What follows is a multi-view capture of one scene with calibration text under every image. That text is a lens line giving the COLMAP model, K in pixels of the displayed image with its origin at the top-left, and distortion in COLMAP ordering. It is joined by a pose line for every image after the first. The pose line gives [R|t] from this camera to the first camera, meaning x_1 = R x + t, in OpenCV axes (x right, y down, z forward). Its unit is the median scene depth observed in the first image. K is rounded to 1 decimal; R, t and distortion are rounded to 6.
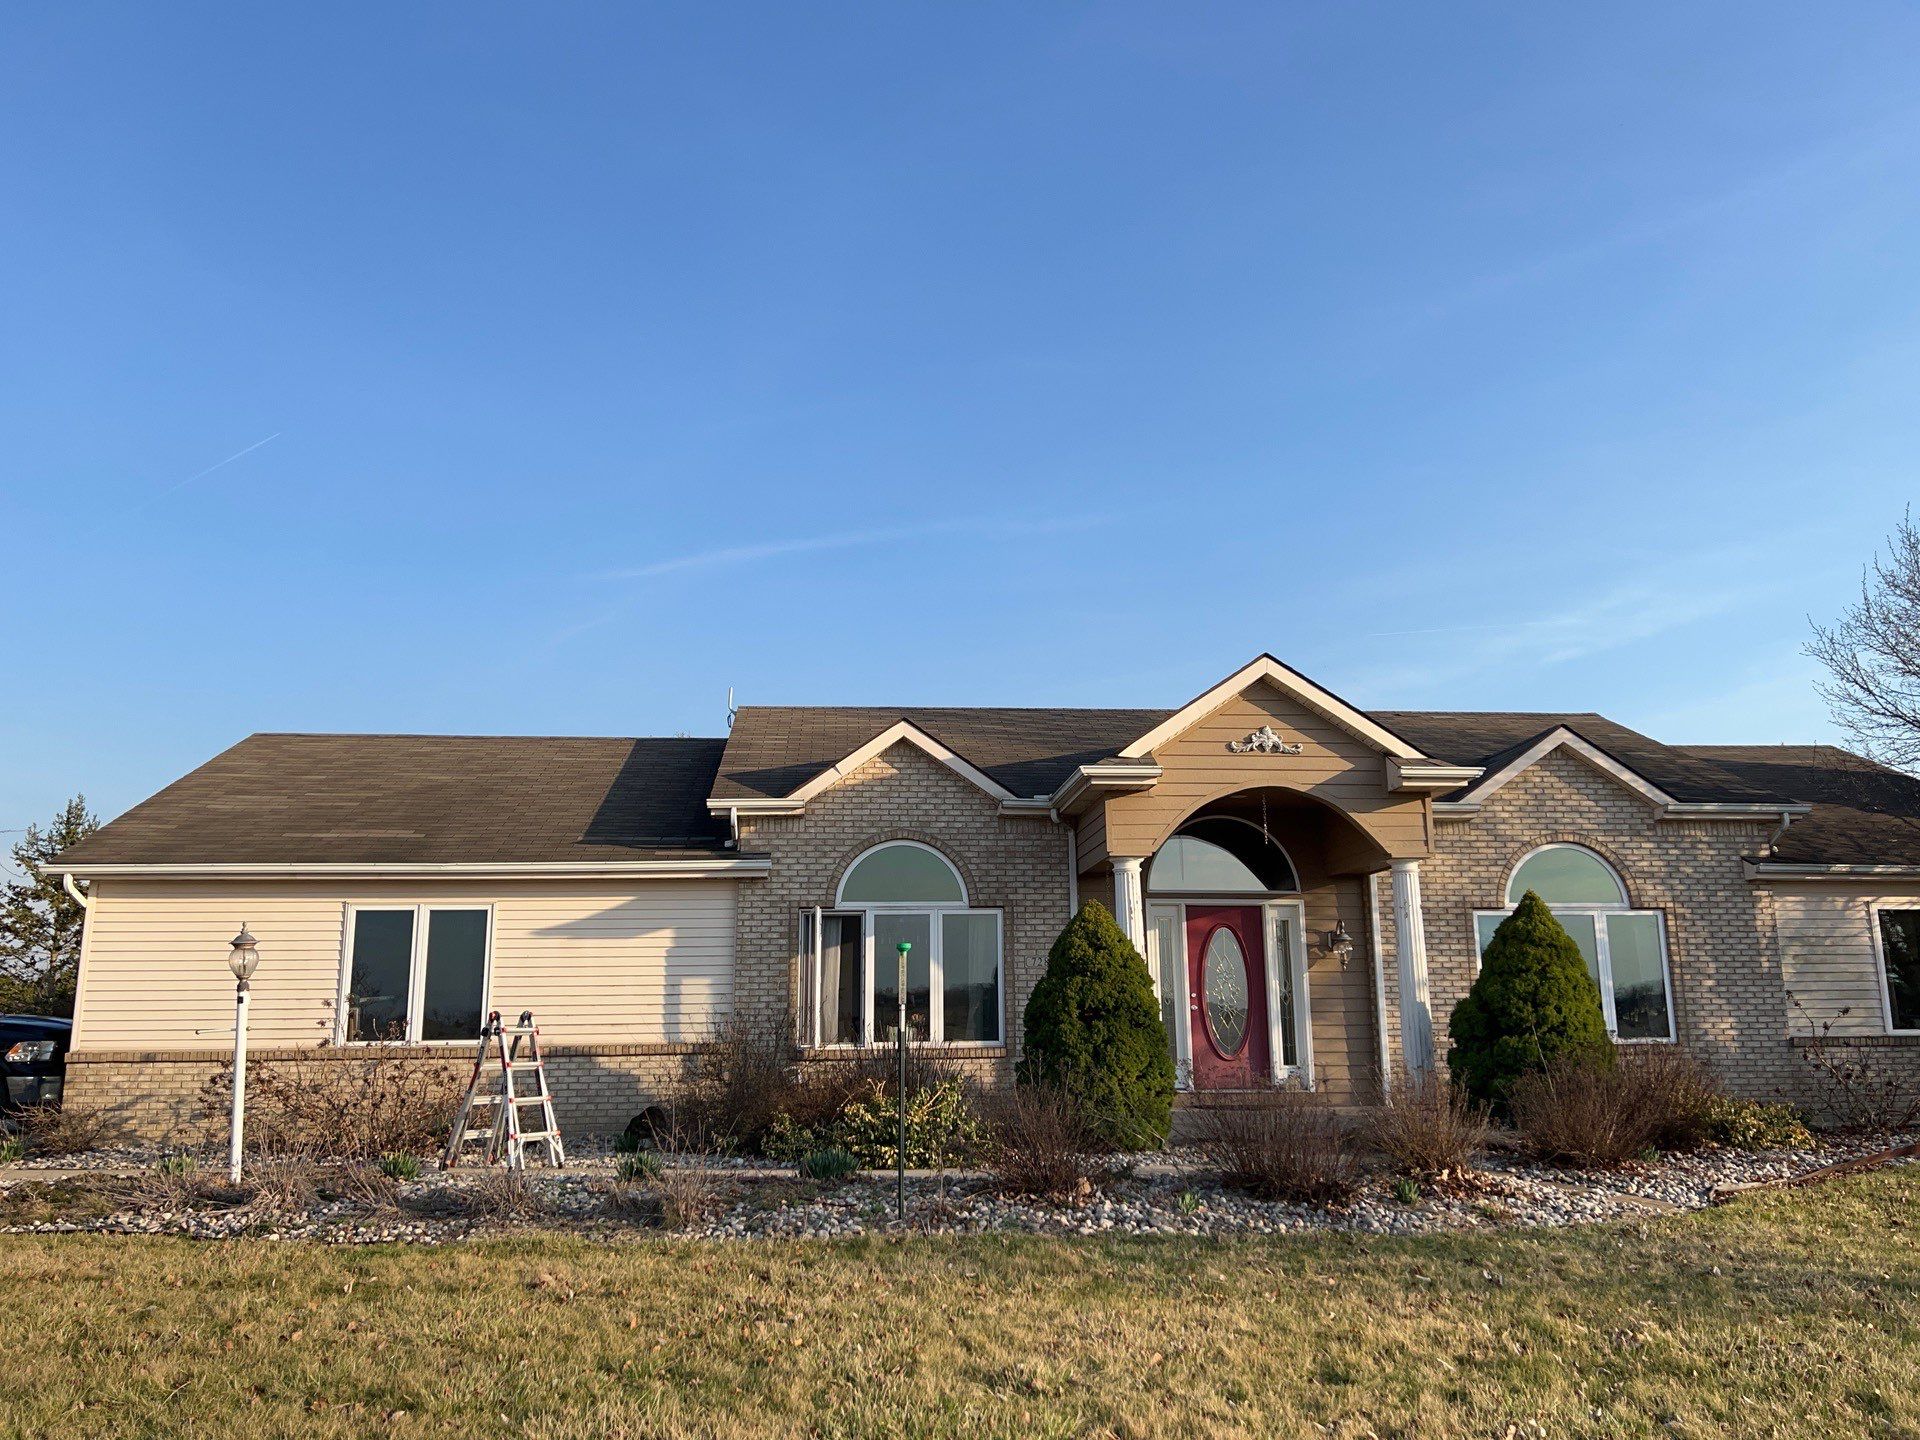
lens RADIAL K [[1427.2, 0, 942.7], [0, 1427.2, 732.2], [0, 0, 1]] dist [0.070986, -0.071210]
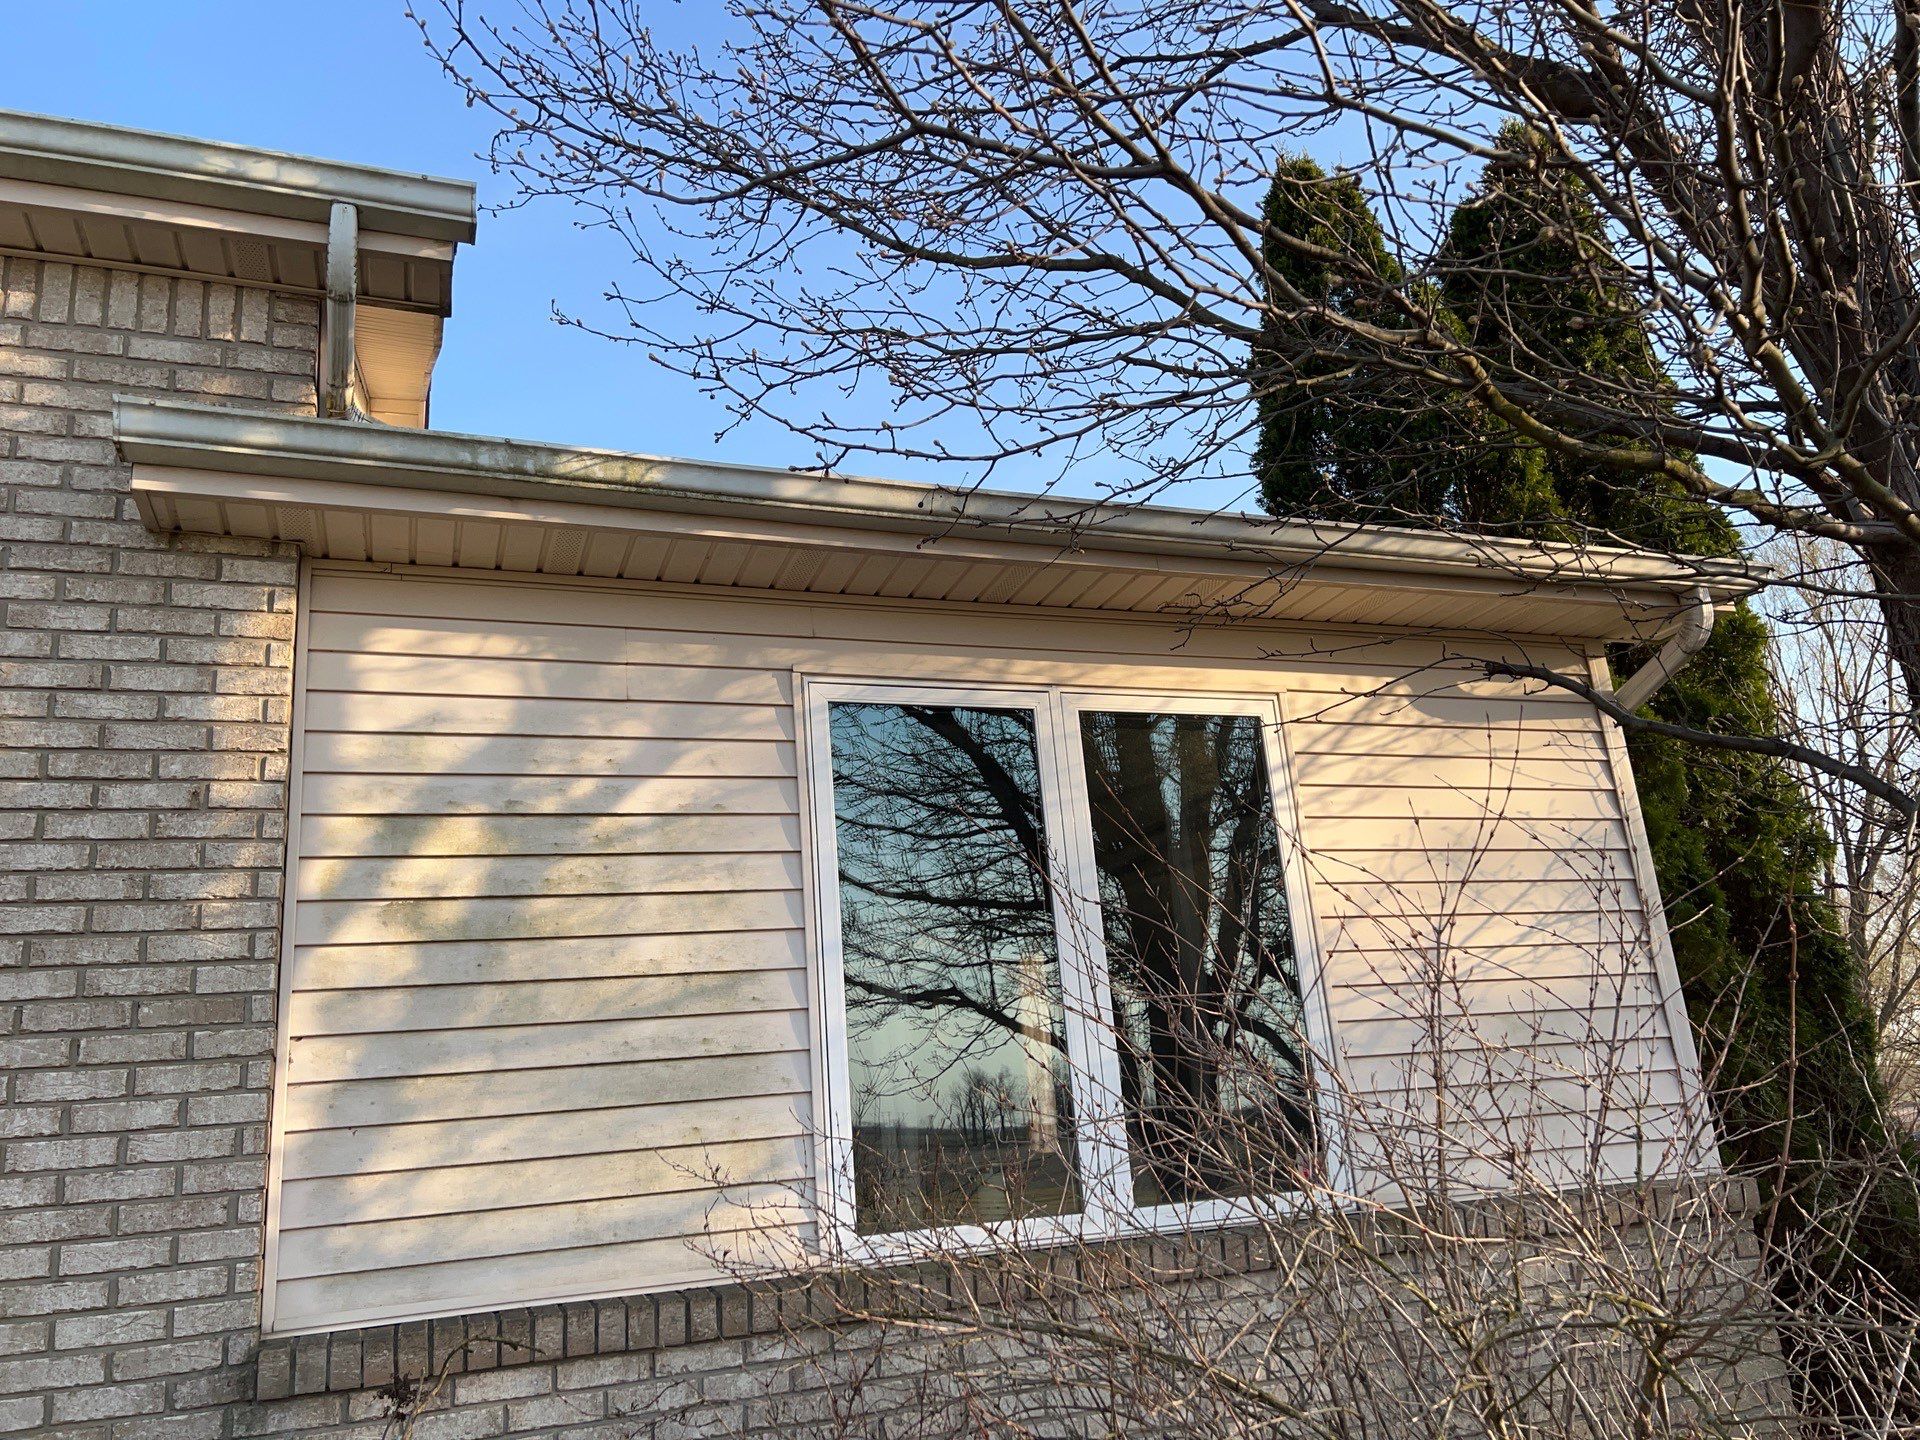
lens RADIAL K [[1423.8, 0, 947.4], [0, 1423.8, 735.0], [0, 0, 1]] dist [0.068184, -0.069994]
pose [[0.961672, 0.010042, 0.274020, 0.638775], [0.017992, 0.994865, -0.099599, 0.160489], [-0.273613, 0.100712, 0.956553, 0.828231]]
